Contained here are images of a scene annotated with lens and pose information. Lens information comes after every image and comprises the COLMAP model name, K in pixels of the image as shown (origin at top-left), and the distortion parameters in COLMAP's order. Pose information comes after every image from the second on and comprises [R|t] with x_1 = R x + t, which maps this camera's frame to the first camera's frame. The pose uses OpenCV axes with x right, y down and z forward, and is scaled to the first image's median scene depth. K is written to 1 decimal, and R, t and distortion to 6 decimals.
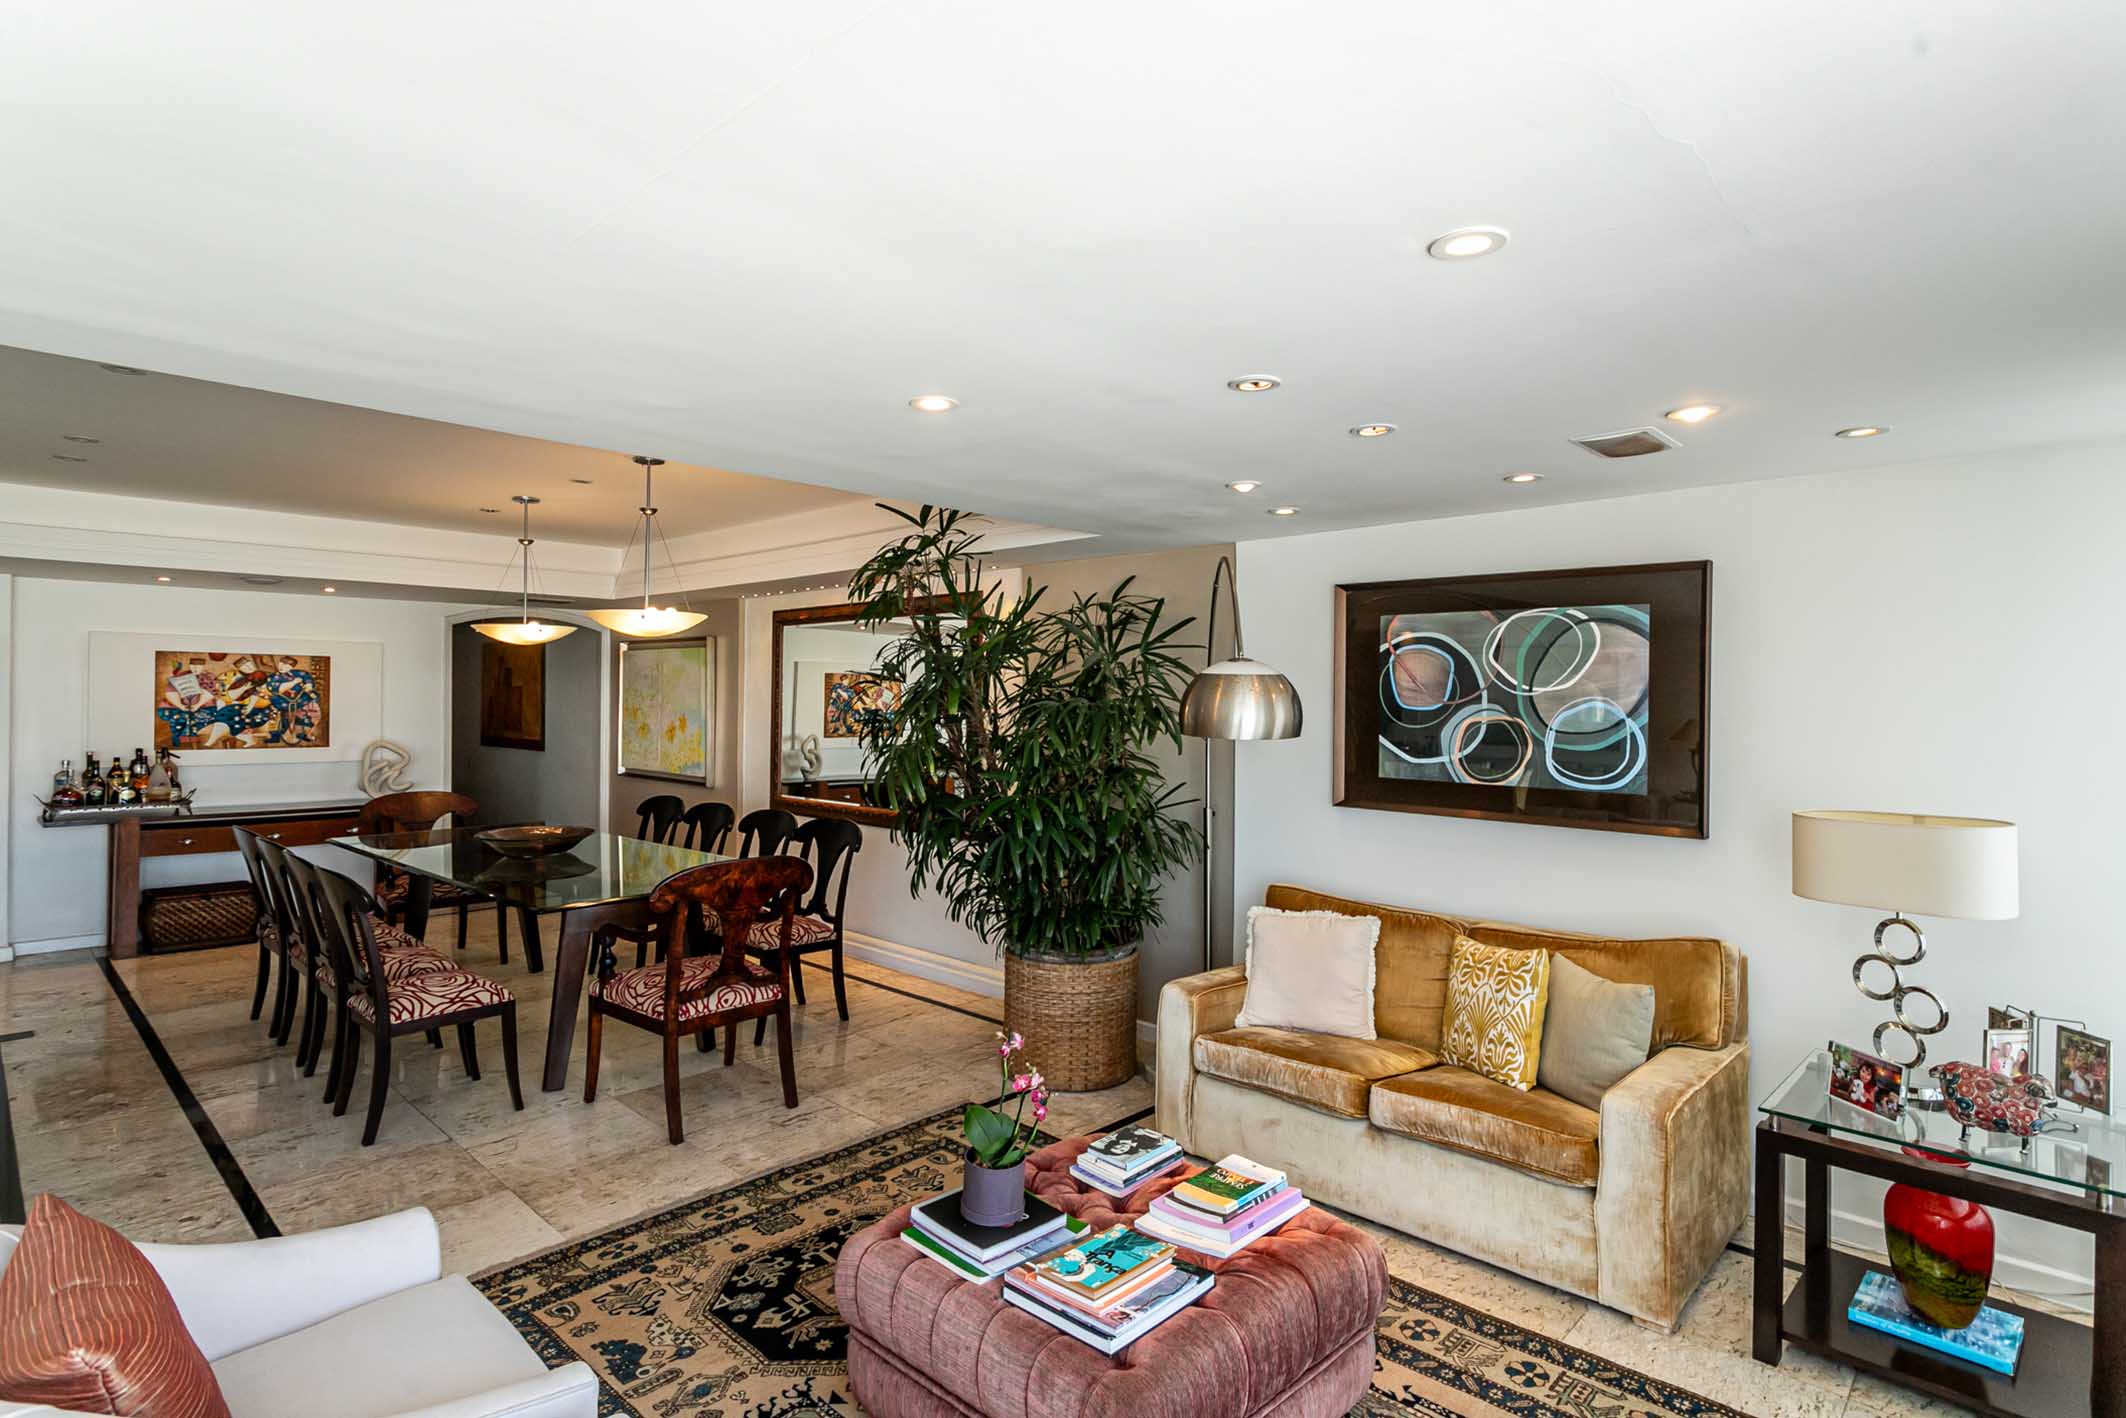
lens RADIAL K [[1069.2, 0, 1069.9], [0, 1069.2, 699.5], [0, 0, 1]] dist [-0.023205, 0.014029]
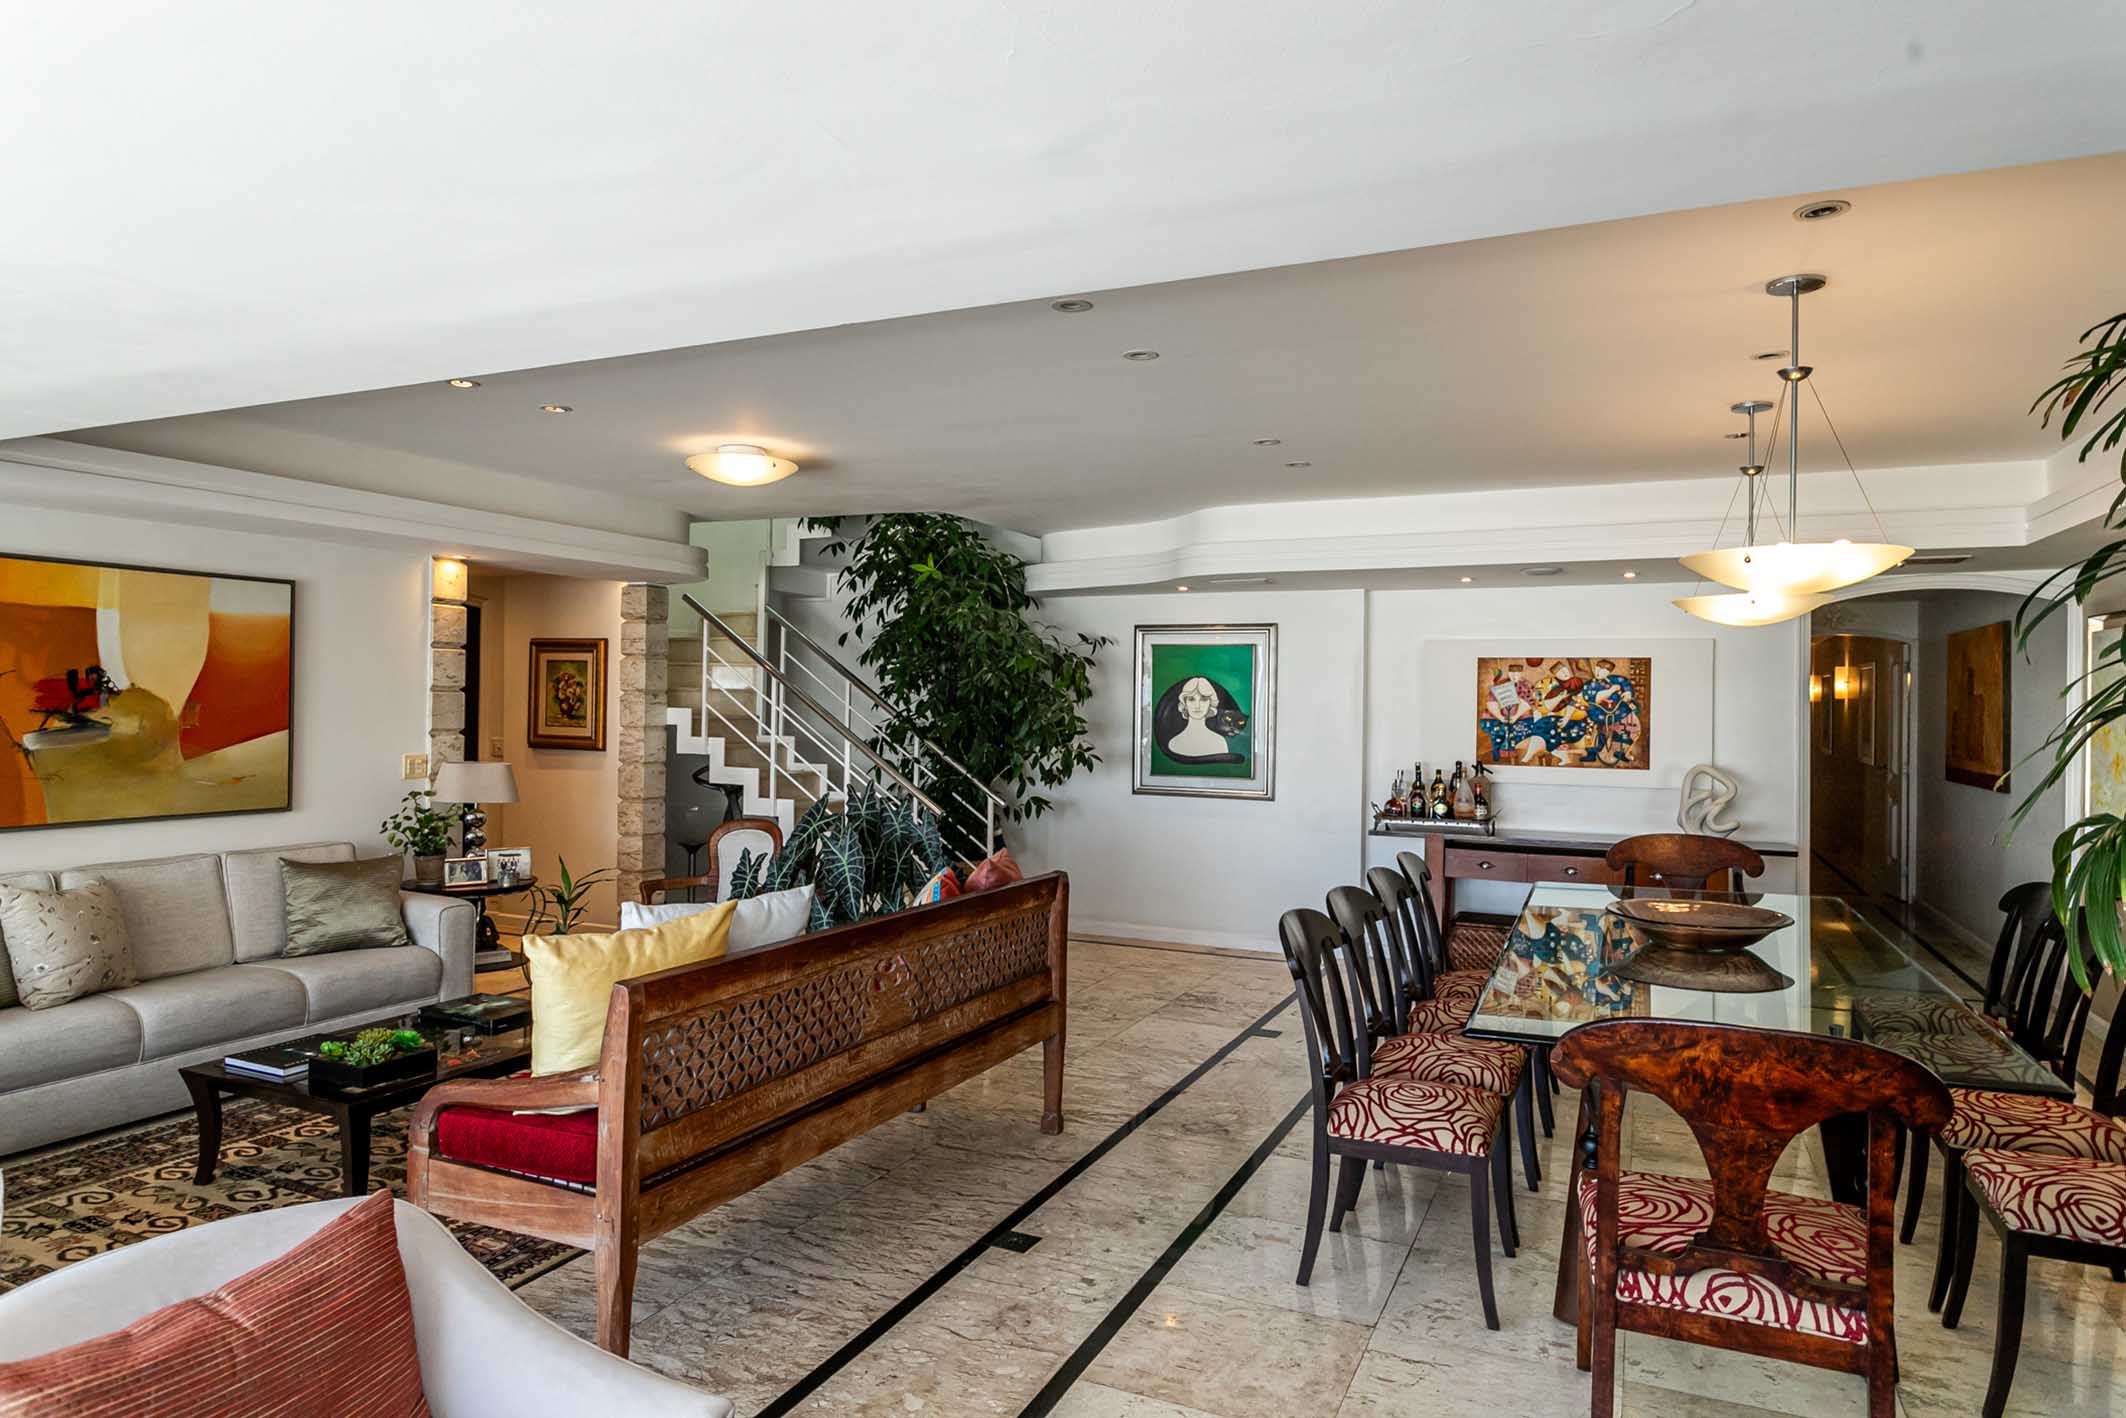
lens RADIAL K [[1273.7, 0, 1066.0], [0, 1273.7, 700.6], [0, 0, 1]] dist [-0.004257, 0.002169]
pose [[0.320590, -0.005707, -0.947201, 0.082781], [-0.008032, 0.999930, -0.008743, 0.004458], [0.947184, 0.010411, 0.320522, 0.286471]]
